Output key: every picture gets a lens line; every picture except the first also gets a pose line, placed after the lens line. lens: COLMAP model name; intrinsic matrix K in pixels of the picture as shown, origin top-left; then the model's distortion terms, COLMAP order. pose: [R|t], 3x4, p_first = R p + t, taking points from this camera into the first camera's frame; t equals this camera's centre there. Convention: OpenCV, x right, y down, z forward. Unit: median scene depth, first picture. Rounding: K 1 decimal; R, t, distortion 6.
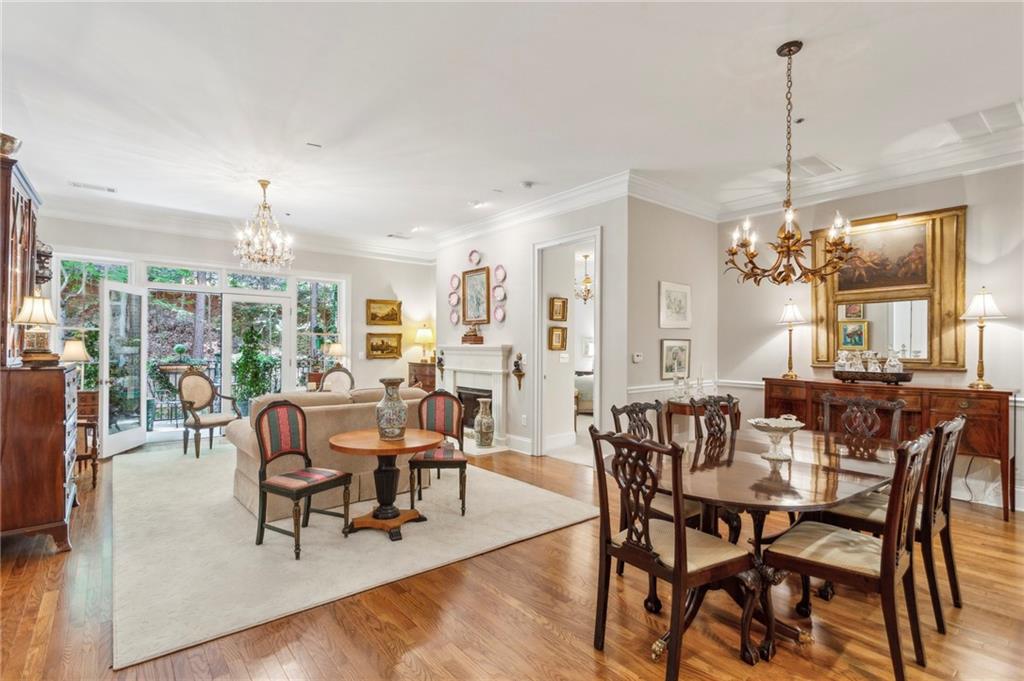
lens RADIAL K [[497.0, 0, 512.0], [0, 497.0, 340.5], [0, 0, 1]] dist [0.000845, 0.000045]
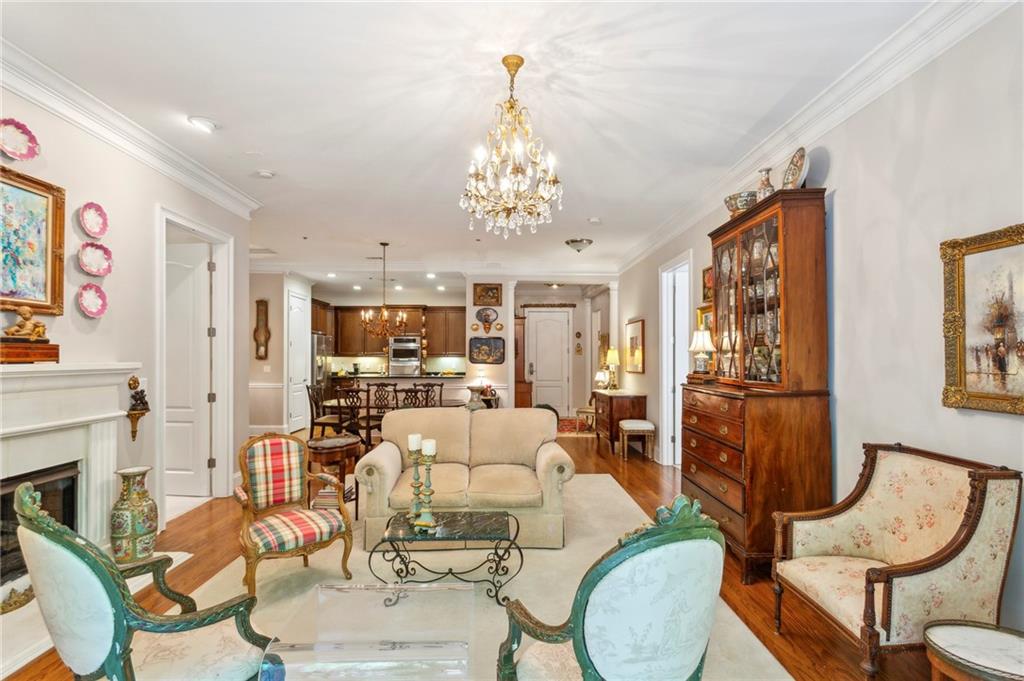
lens RADIAL K [[497.0, 0, 512.0], [0, 497.0, 340.5], [0, 0, 1]] dist [0.000845, 0.000045]
pose [[-0.782816, 0.021136, 0.621894, -0.690234], [0.001800, 0.999496, -0.031705, 0.002912], [-0.622251, -0.023700, -0.782459, 1.181349]]
